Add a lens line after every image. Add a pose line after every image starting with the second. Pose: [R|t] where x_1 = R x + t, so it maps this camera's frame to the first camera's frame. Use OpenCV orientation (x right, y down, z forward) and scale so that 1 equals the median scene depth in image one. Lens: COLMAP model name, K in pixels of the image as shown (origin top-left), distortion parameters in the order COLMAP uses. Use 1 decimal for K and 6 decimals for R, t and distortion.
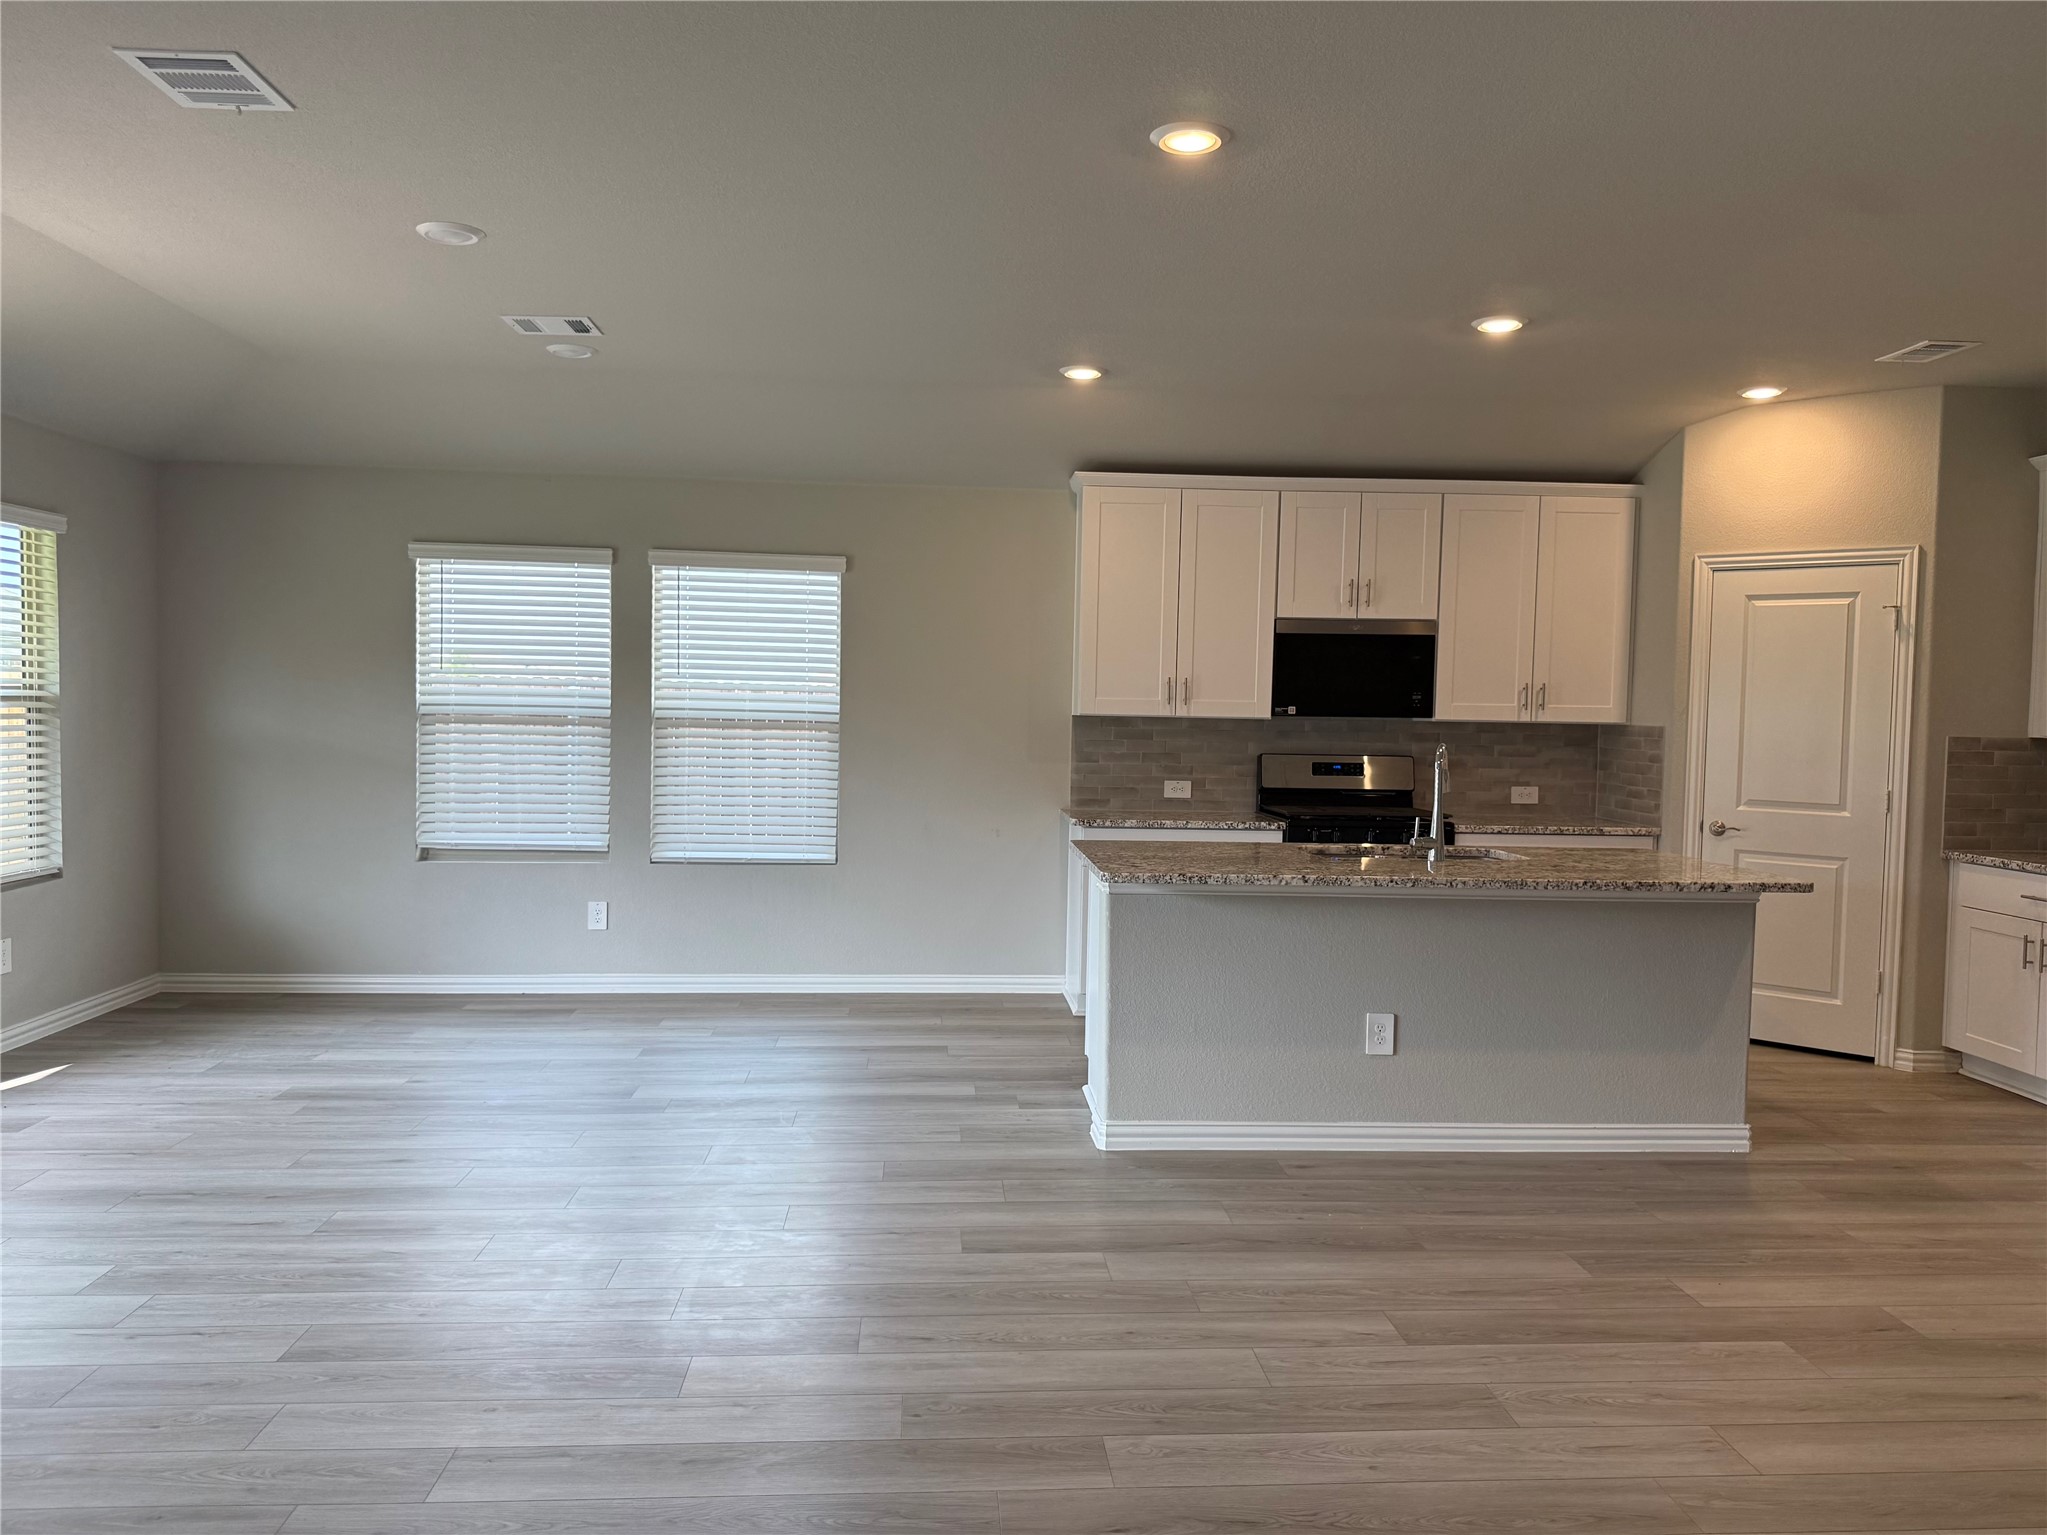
lens RADIAL K [[1476.1, 0, 1017.3], [0, 1476.1, 762.2], [0, 0, 1]] dist [0.090488, -0.124514]
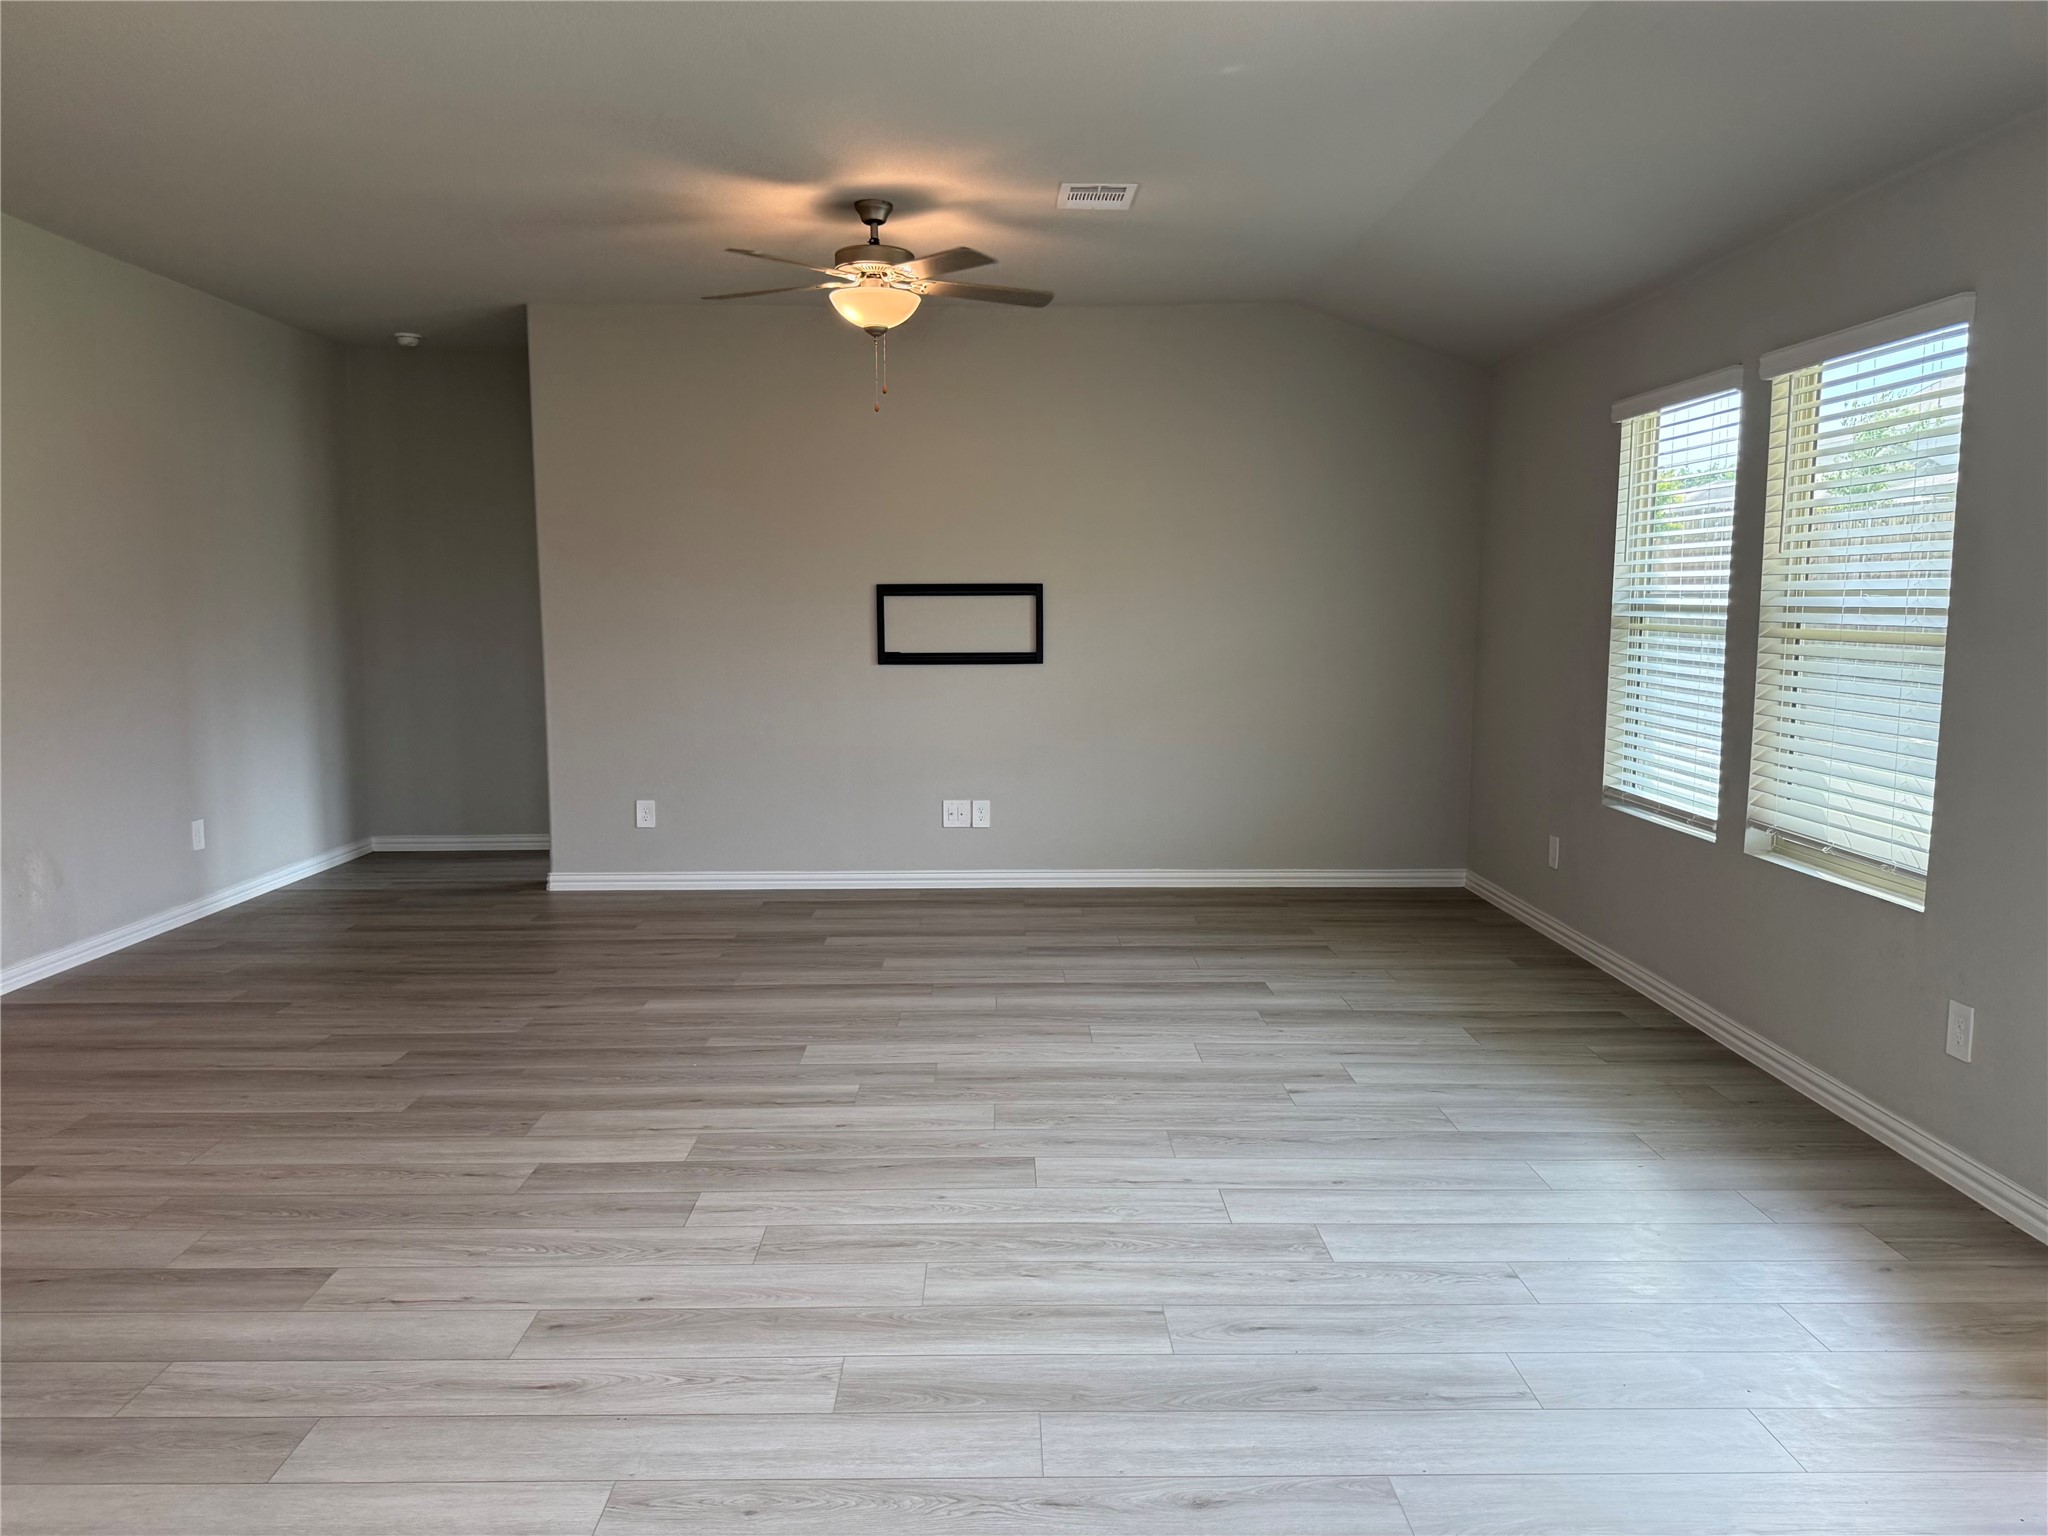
lens RADIAL K [[1443.6, 0, 1030.3], [0, 1443.6, 764.1], [0, 0, 1]] dist [0.093826, -0.119105]
pose [[-0.999196, -0.017471, 0.036092, -0.256618], [-0.011788, 0.988300, 0.152066, -0.040136], [-0.038327, 0.151518, -0.987711, 1.016067]]
